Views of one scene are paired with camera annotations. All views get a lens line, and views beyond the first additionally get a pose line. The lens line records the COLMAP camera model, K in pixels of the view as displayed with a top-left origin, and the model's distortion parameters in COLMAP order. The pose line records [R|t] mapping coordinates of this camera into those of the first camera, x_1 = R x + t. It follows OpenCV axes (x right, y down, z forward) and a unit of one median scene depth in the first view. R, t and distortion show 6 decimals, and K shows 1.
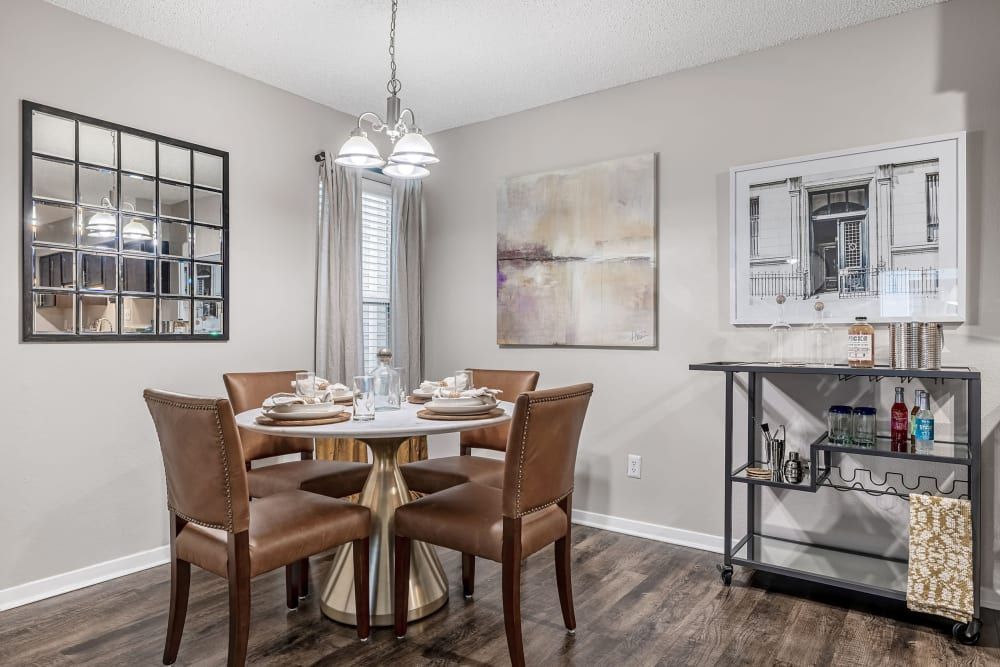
lens RADIAL K [[611.1, 0, 500.0], [0, 611.1, 333.5], [0, 0, 1]] dist [0.000474, -0.000409]
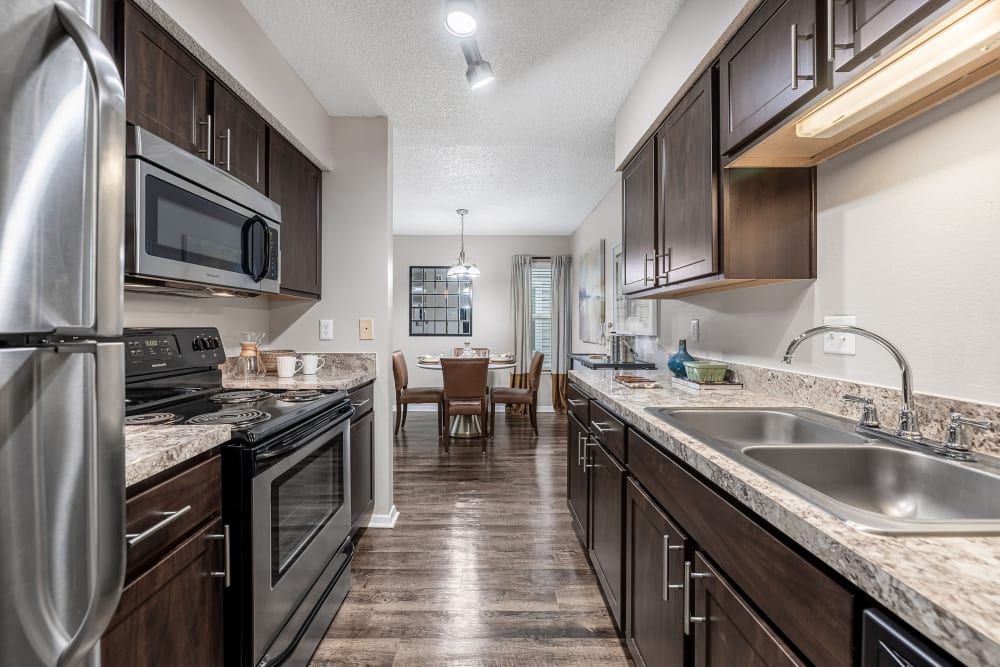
lens RADIAL K [[420.2, 0, 499.6], [0, 420.2, 325.8], [0, 0, 1]] dist [0.006126, 0.000123]
pose [[0.599342, 0.002895, -0.800488, 1.281748], [-0.000254, 0.999994, 0.003426, -0.045360], [0.800493, -0.001850, 0.599339, -0.022829]]
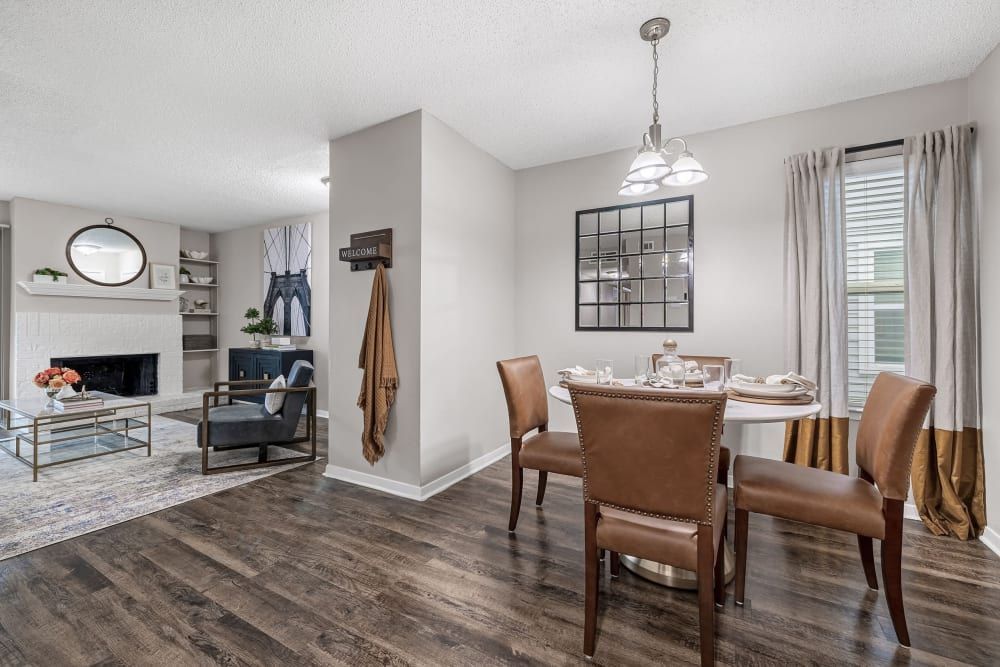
lens RADIAL K [[420.2, 0, 499.6], [0, 420.2, 325.8], [0, 0, 1]] dist [0.006126, 0.000123]
pose [[0.105243, -0.001783, -0.994445, 0.514532], [0.002056, 0.999997, -0.001575, -0.000641], [0.994444, -0.001879, 0.105247, 0.534021]]
